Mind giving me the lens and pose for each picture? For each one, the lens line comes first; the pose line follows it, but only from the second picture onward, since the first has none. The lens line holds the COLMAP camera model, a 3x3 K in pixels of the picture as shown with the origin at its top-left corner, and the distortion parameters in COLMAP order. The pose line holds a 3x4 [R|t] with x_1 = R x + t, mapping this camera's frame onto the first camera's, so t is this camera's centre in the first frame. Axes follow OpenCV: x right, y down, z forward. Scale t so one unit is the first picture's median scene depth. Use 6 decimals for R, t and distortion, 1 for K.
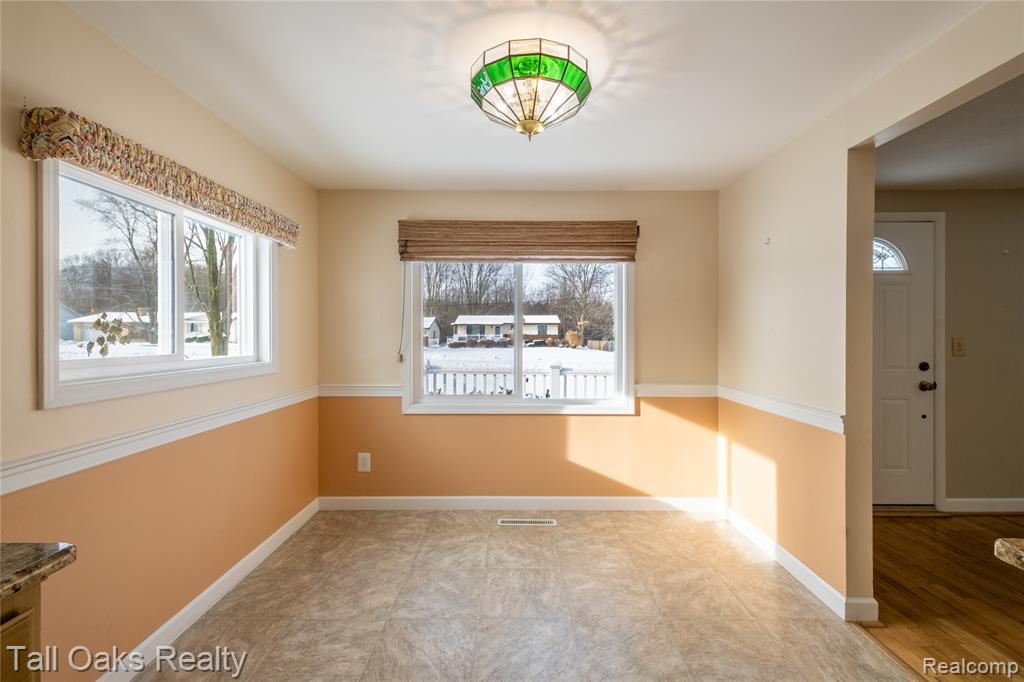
lens RADIAL K [[441.1, 0, 507.8], [0, 441.1, 335.5], [0, 0, 1]] dist [0.016398, -0.003487]
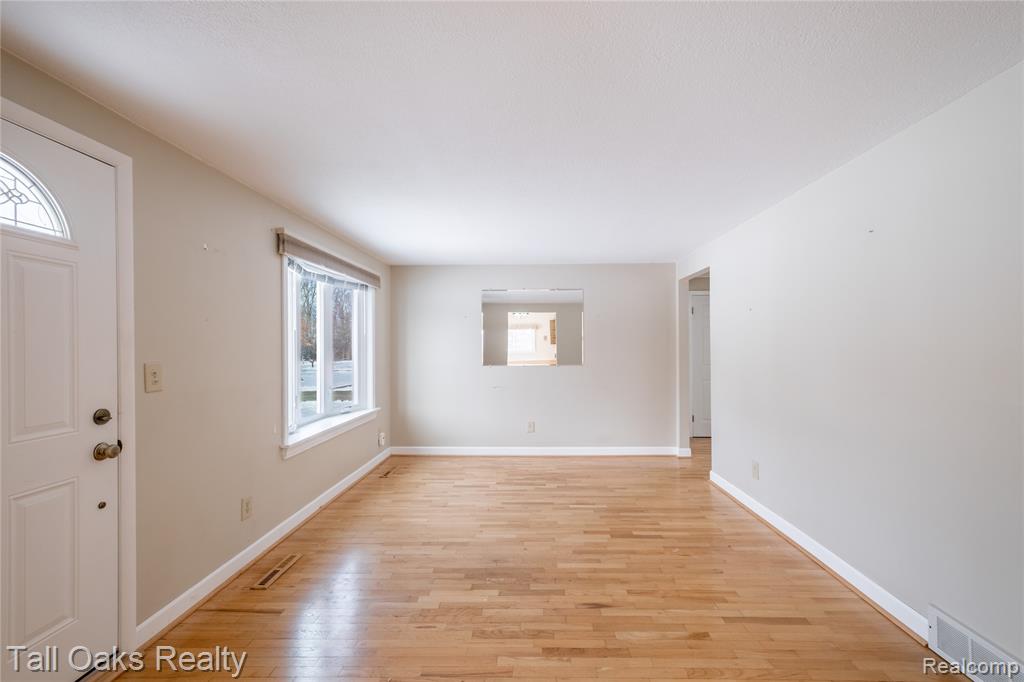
lens RADIAL K [[441.1, 0, 522.3], [0, 441.1, 346.0], [0, 0, 1]] dist [0.016398, -0.003487]
pose [[0.014041, -0.002333, 0.999899, 0.783290], [0.006883, 0.999974, 0.002236, -0.037165], [-0.999878, 0.006851, 0.014057, 0.957520]]
